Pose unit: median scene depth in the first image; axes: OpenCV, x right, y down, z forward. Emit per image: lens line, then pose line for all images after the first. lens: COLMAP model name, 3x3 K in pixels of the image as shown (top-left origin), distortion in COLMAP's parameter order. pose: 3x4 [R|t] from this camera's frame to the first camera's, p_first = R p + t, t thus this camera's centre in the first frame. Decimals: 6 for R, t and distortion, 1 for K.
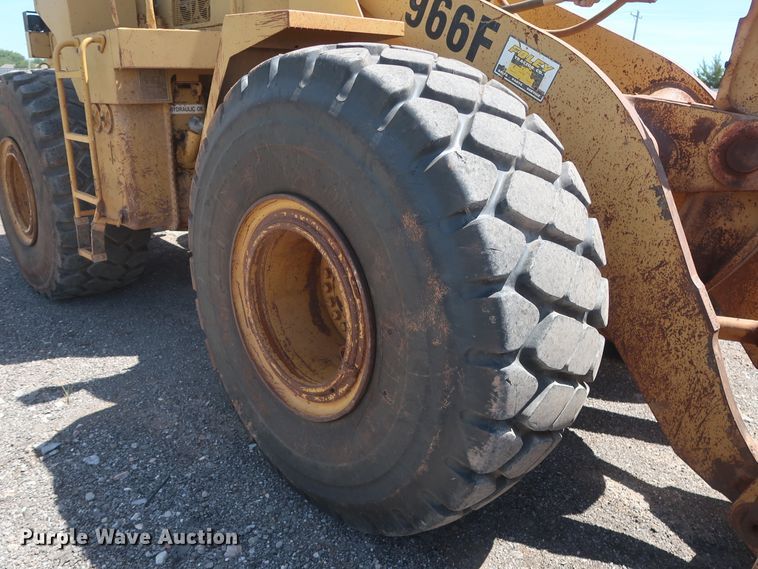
lens RADIAL K [[589.6, 0, 375.4], [0, 589.6, 284.4], [0, 0, 1]] dist [-0.030368, 0.015379]
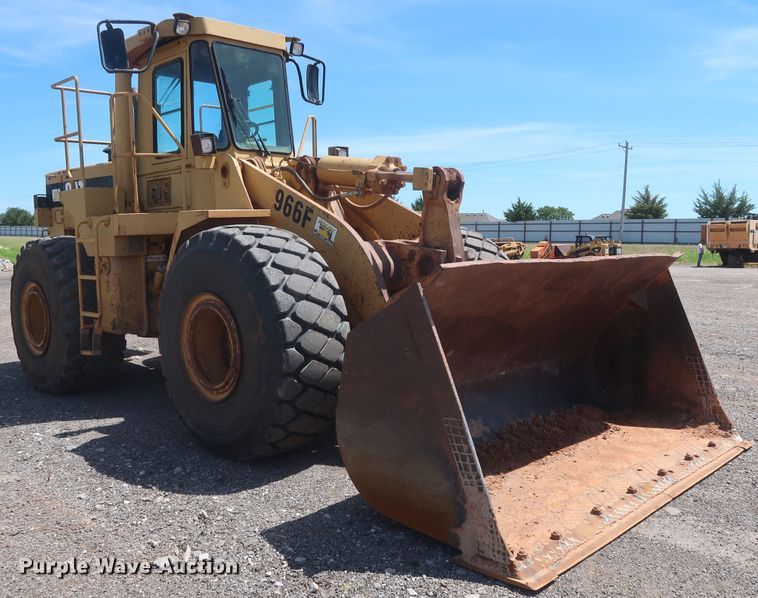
lens RADIAL K [[719.1, 0, 366.1], [0, 719.1, 301.4], [0, 0, 1]] dist [-0.028639, 0.000000]
pose [[0.999158, -0.040833, 0.003975, 0.369211], [0.040689, 0.973909, -0.223263, 0.426722], [0.005246, 0.223237, 0.974750, -1.354099]]
